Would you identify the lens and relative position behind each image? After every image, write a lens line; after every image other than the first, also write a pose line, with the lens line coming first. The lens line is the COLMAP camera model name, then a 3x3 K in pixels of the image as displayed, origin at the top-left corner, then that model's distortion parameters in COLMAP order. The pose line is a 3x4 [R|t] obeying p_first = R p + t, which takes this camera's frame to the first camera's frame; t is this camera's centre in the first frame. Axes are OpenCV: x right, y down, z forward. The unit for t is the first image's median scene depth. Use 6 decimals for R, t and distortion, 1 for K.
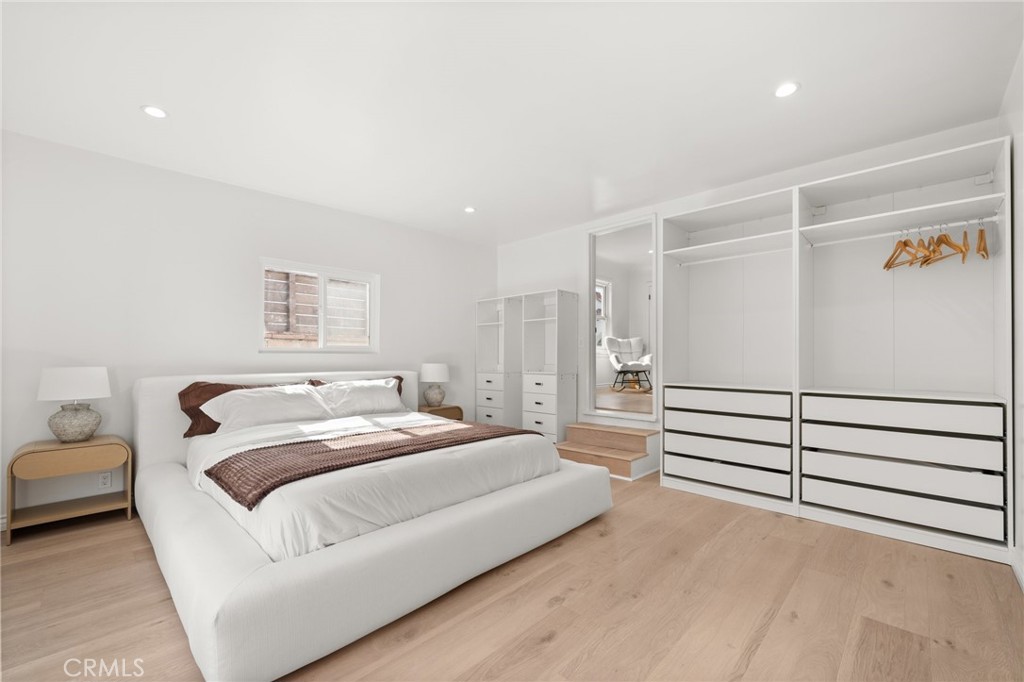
lens RADIAL K [[409.7, 0, 530.9], [0, 409.7, 358.4], [0, 0, 1]] dist [0.000271, -0.000128]
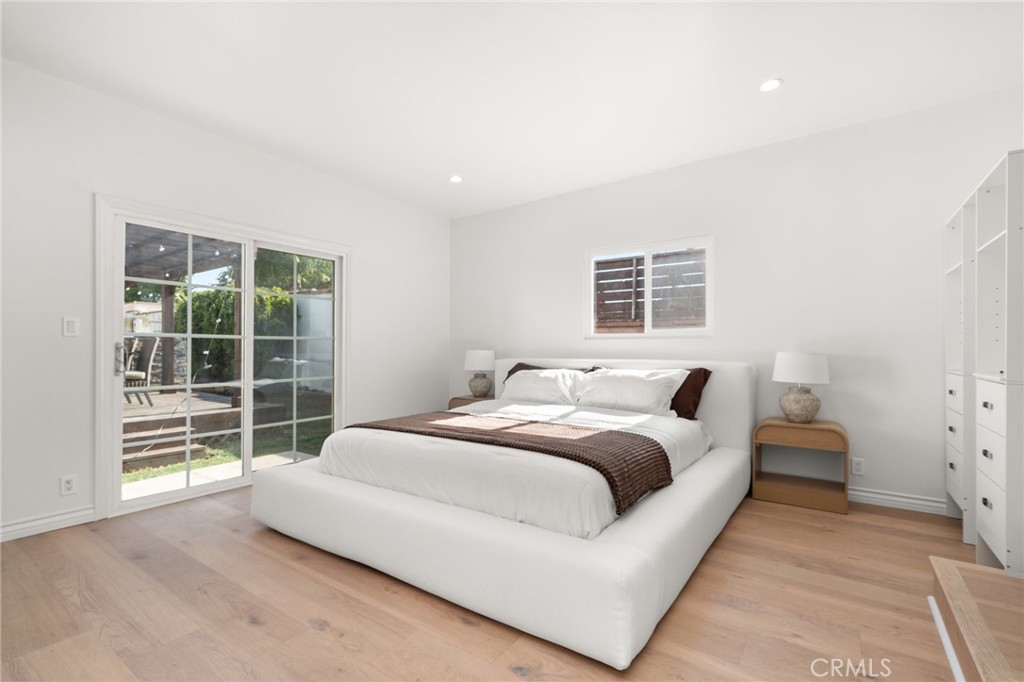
lens RADIAL K [[472.4, 0, 513.5], [0, 472.4, 342.7], [0, 0, 1]] dist [-0.000908, -0.000185]
pose [[0.141146, -0.008686, -0.989951, 0.942609], [-0.001483, 0.999959, -0.008985, 0.010683], [0.989988, 0.002737, 0.141128, 1.079860]]
